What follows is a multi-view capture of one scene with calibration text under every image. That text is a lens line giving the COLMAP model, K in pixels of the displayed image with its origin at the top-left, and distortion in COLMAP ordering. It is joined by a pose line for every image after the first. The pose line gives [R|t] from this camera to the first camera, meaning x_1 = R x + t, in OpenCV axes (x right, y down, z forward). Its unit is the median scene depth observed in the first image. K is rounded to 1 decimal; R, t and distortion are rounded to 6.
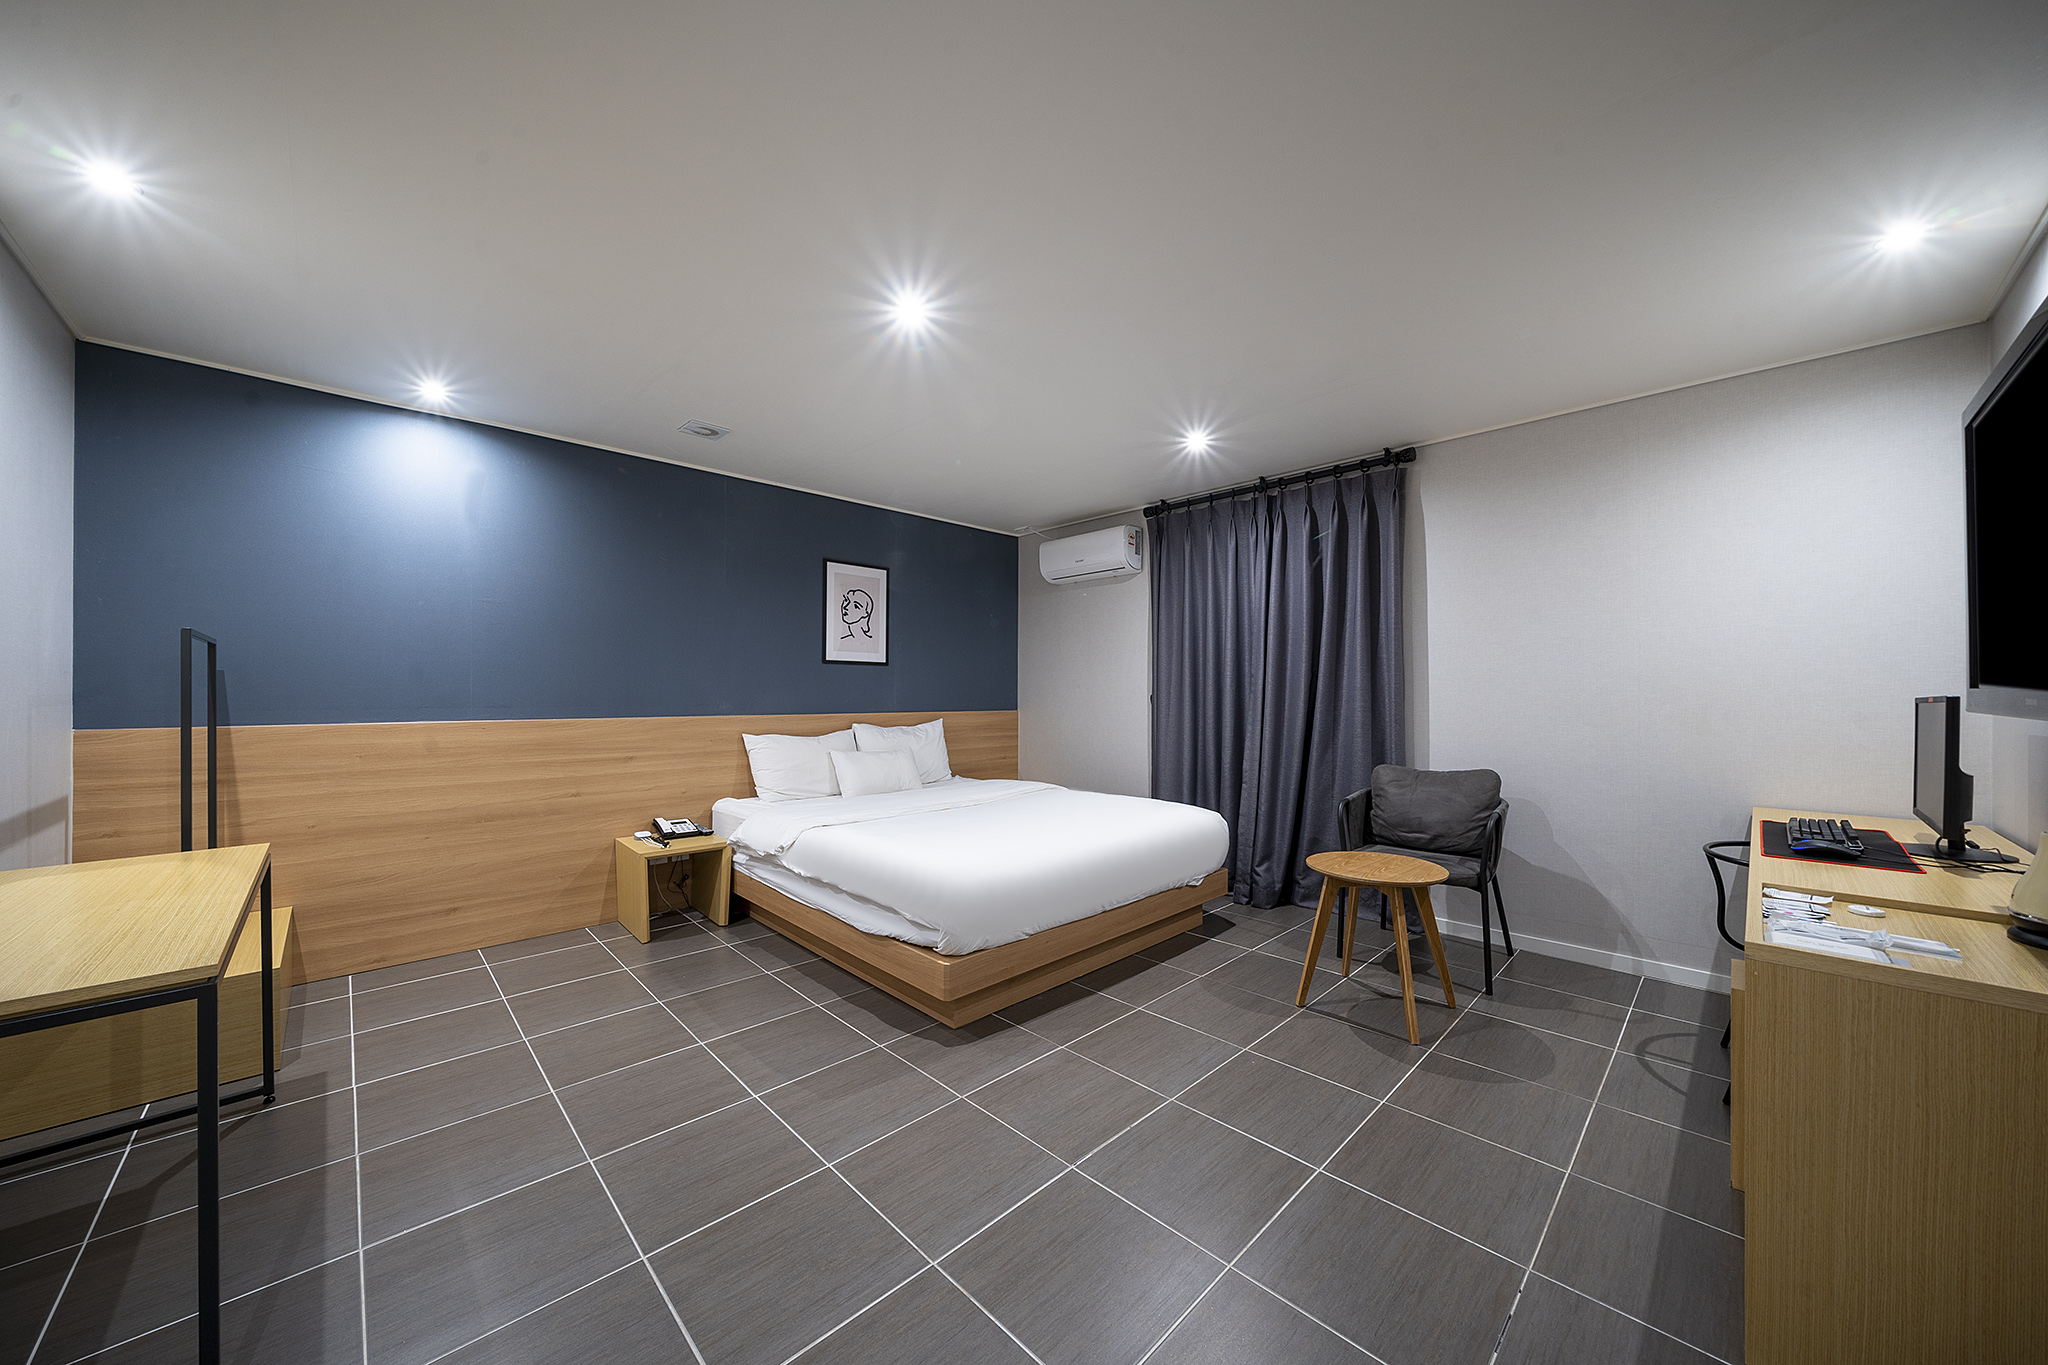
lens RADIAL K [[709.8, 0, 996.8], [0, 709.8, 695.7], [0, 0, 1]] dist [-0.000370, -0.000316]
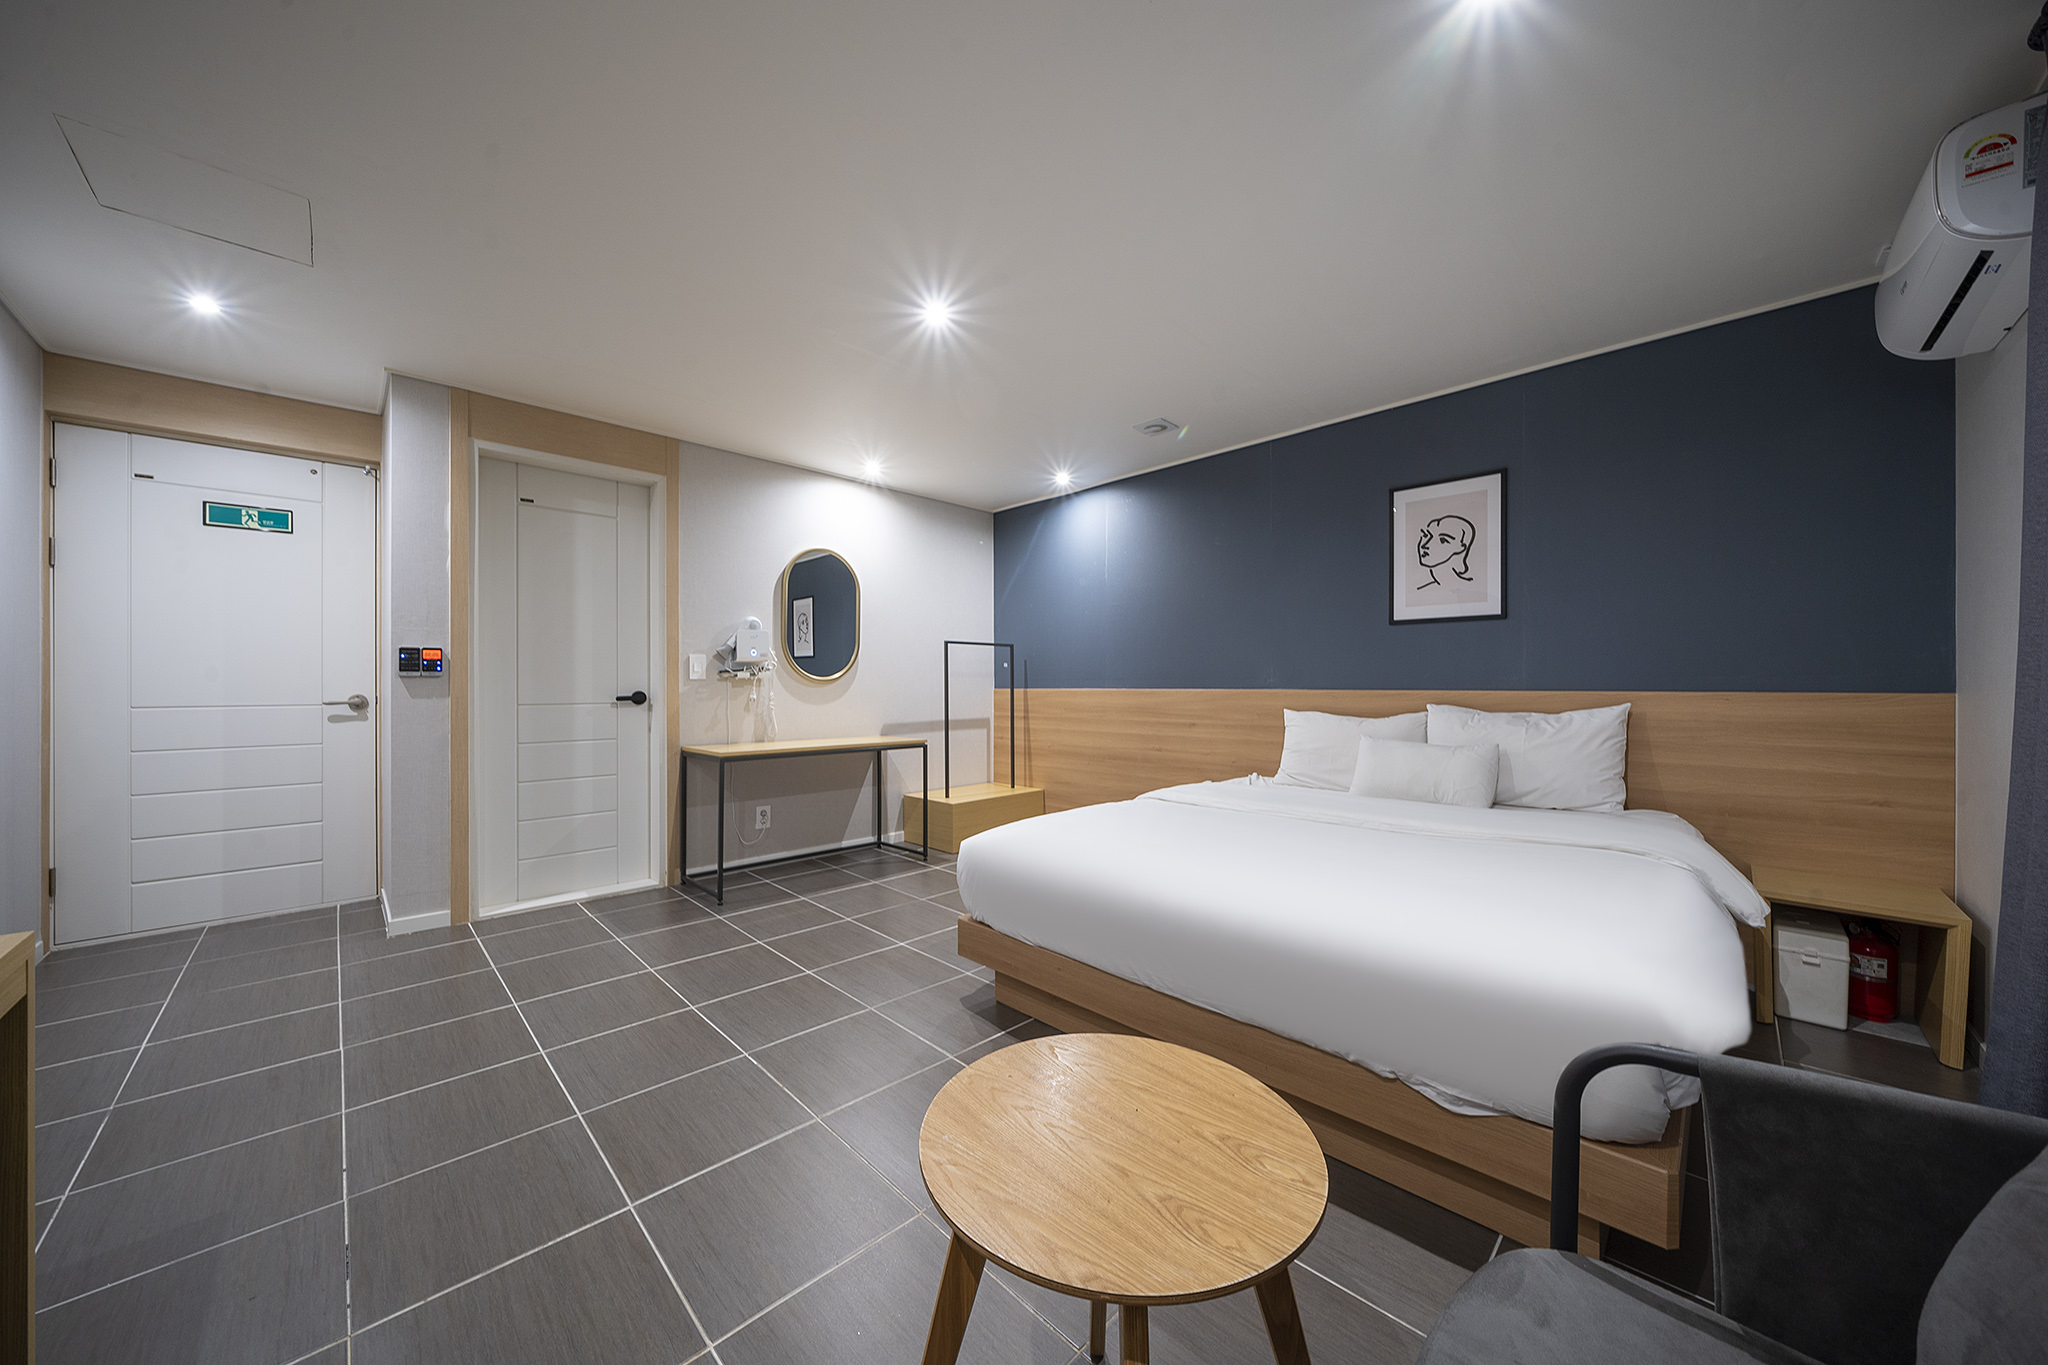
lens RADIAL K [[709.8, 0, 1019.3], [0, 709.8, 682.0], [0, 0, 1]] dist [-0.000370, -0.000316]
pose [[0.019624, -0.008264, -0.999773, 0.633497], [-0.003741, 0.999958, -0.008339, 0.029957], [0.999800, 0.003904, 0.019592, 0.700419]]
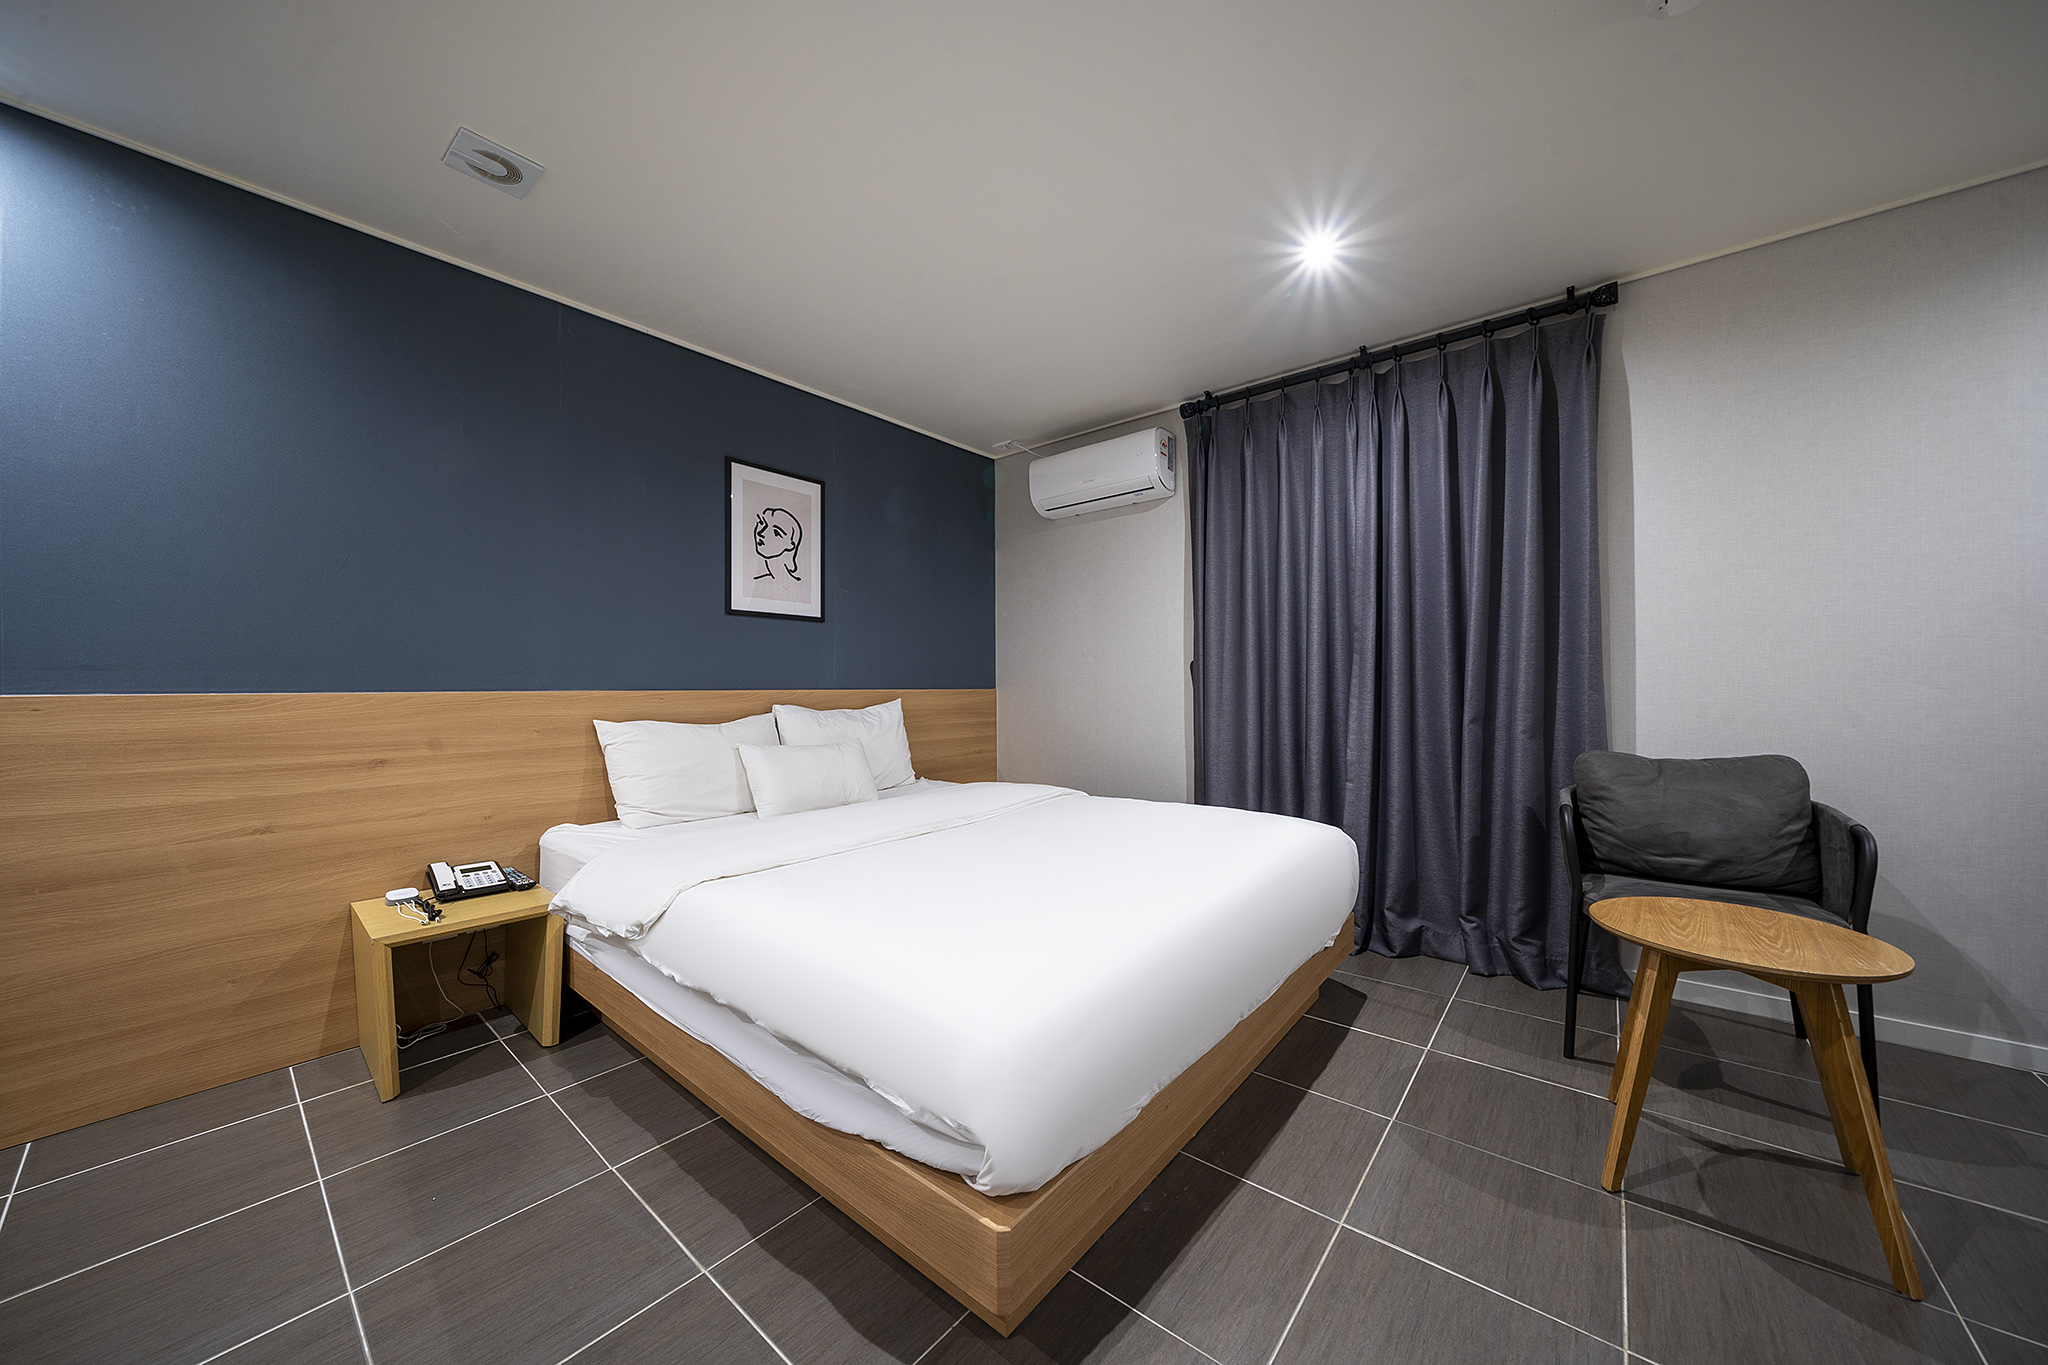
lens RADIAL K [[709.8, 0, 987.9], [0, 709.8, 690.9], [0, 0, 1]] dist [-0.000370, -0.000316]
pose [[0.995381, -0.009058, 0.095576, -0.078257], [0.009095, 0.999959, 0.000054, 0.034380], [-0.095572, 0.000816, 0.995422, 0.378188]]
